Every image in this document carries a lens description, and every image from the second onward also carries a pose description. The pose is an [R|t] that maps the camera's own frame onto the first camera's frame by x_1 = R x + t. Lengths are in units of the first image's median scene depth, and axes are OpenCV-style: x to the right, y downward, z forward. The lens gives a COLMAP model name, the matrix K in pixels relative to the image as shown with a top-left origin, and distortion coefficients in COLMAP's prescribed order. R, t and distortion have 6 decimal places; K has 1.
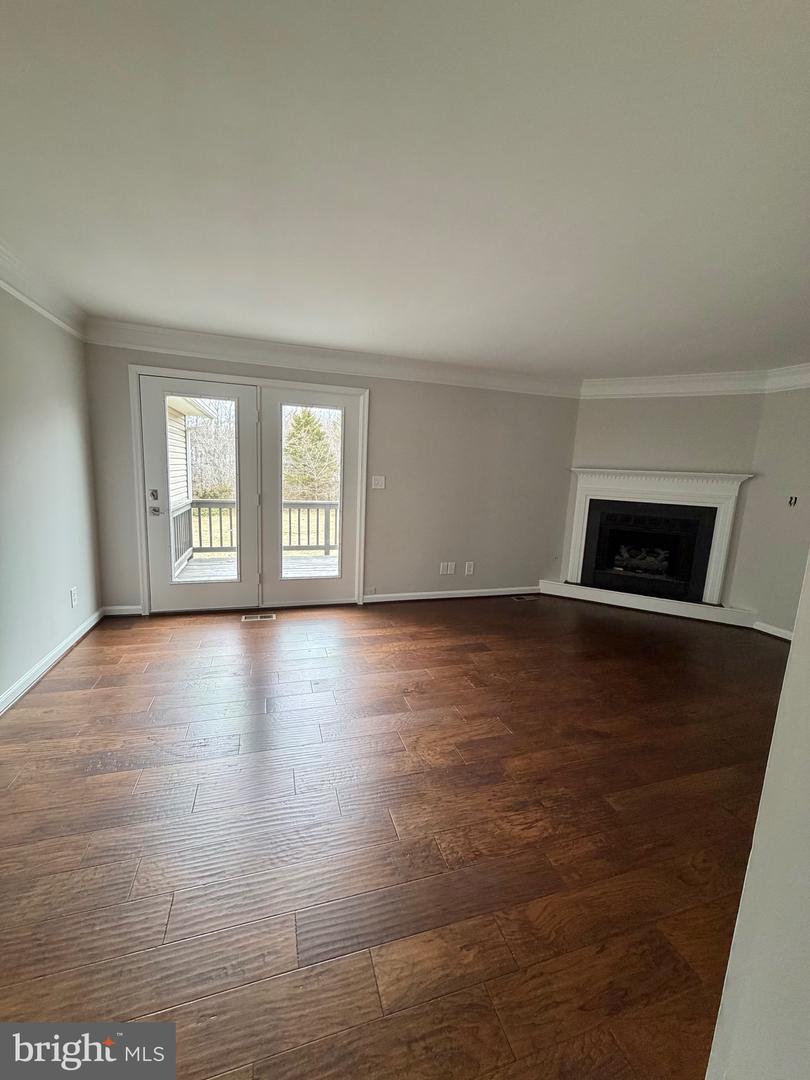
lens RADIAL K [[429.7, 0, 403.8], [0, 429.7, 538.2], [0, 0, 1]] dist [-0.000957, 0.000185]
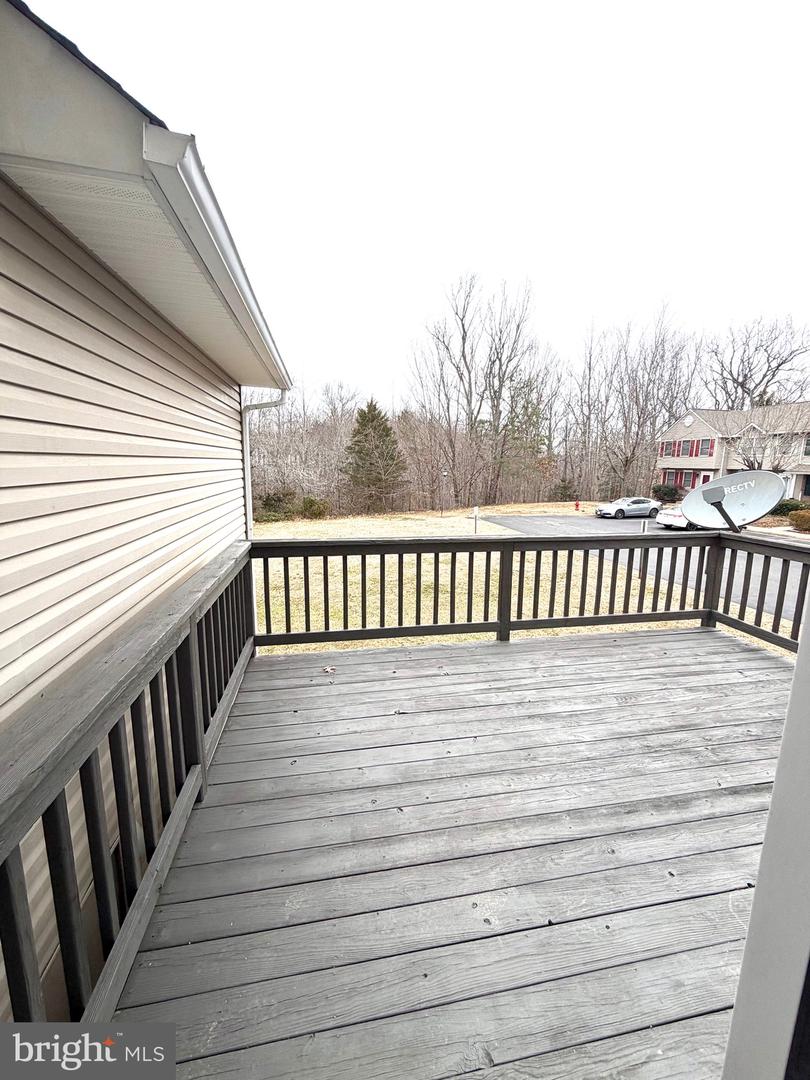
lens RADIAL K [[429.7, 0, 403.8], [0, 429.7, 538.2], [0, 0, 1]] dist [-0.000957, 0.000185]
pose [[0.992079, -0.003349, -0.125572, -0.232605], [0.004320, 0.999963, 0.007460, -0.088314], [0.125542, -0.007943, 0.992056, 0.480692]]
